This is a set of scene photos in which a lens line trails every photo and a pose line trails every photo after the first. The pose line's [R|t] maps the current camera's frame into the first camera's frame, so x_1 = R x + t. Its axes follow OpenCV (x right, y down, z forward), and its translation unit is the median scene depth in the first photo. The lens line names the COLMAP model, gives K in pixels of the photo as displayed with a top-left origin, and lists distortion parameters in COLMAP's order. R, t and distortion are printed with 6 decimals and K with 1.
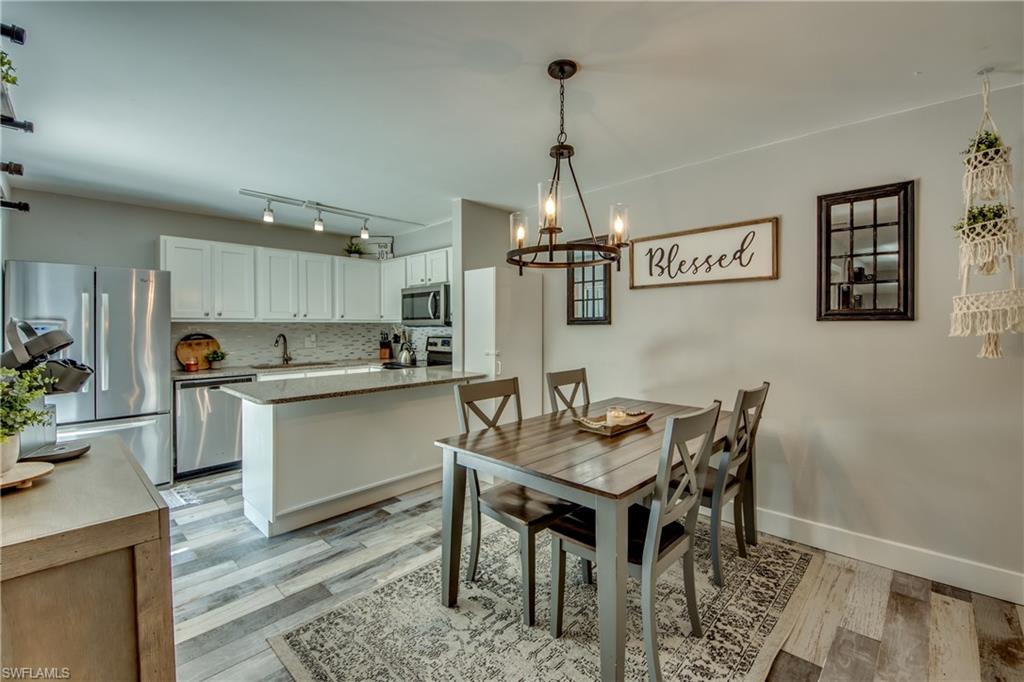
lens RADIAL K [[423.4, 0, 526.2], [0, 423.4, 343.9], [0, 0, 1]] dist [0.002395, -0.000045]
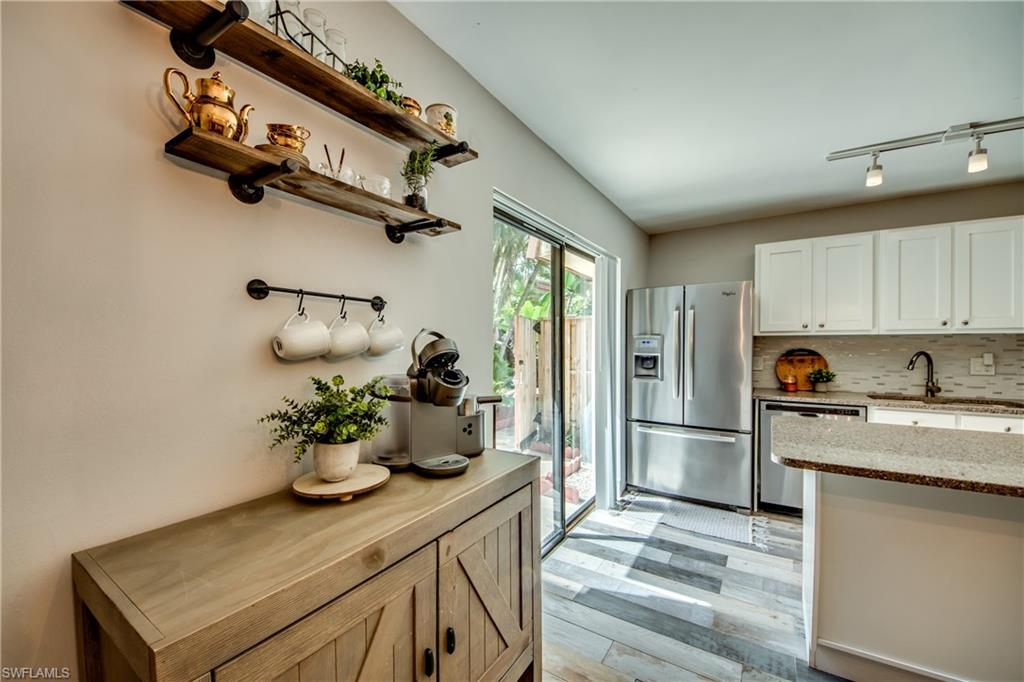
lens RADIAL K [[400.4, 0, 509.8], [0, 400.4, 347.0], [0, 0, 1]] dist [0.000394, -0.000281]
pose [[0.153195, 0.007121, -0.988170, -0.067610], [-0.039188, 0.999231, 0.001126, -0.008449], [0.987419, 0.038551, 0.153356, 0.376160]]
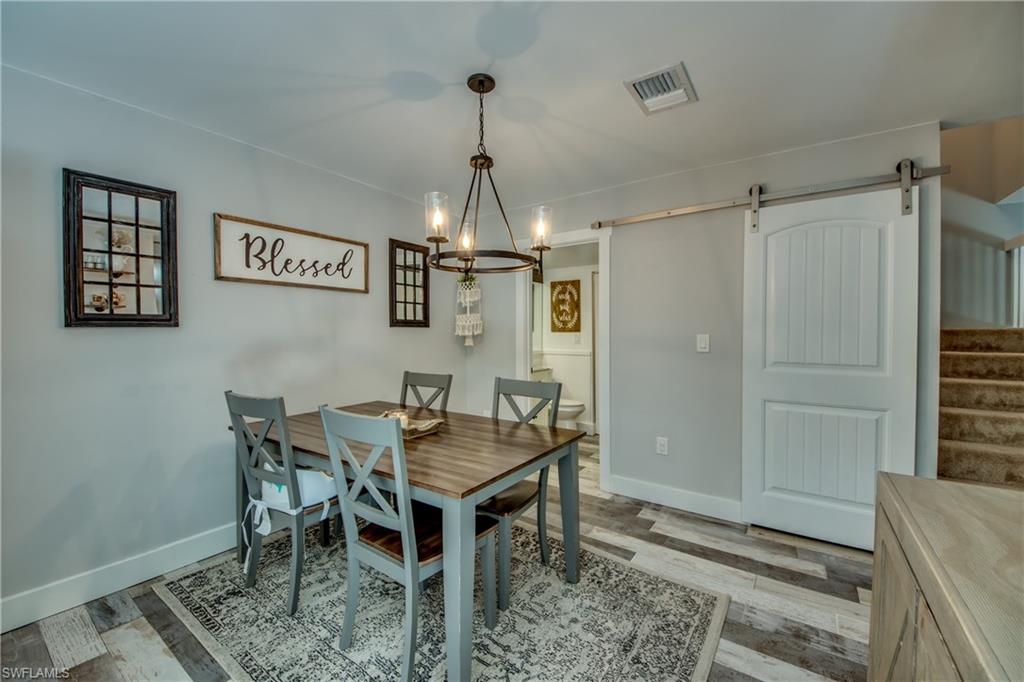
lens RADIAL K [[420.5, 0, 498.2], [0, 420.5, 338.8], [0, 0, 1]] dist [0.093543, -0.000203]
pose [[-0.106739, -0.015192, 0.994171, -0.590363], [0.042507, 0.998899, 0.019828, -0.020789], [-0.993378, 0.044376, -0.105976, 0.623998]]
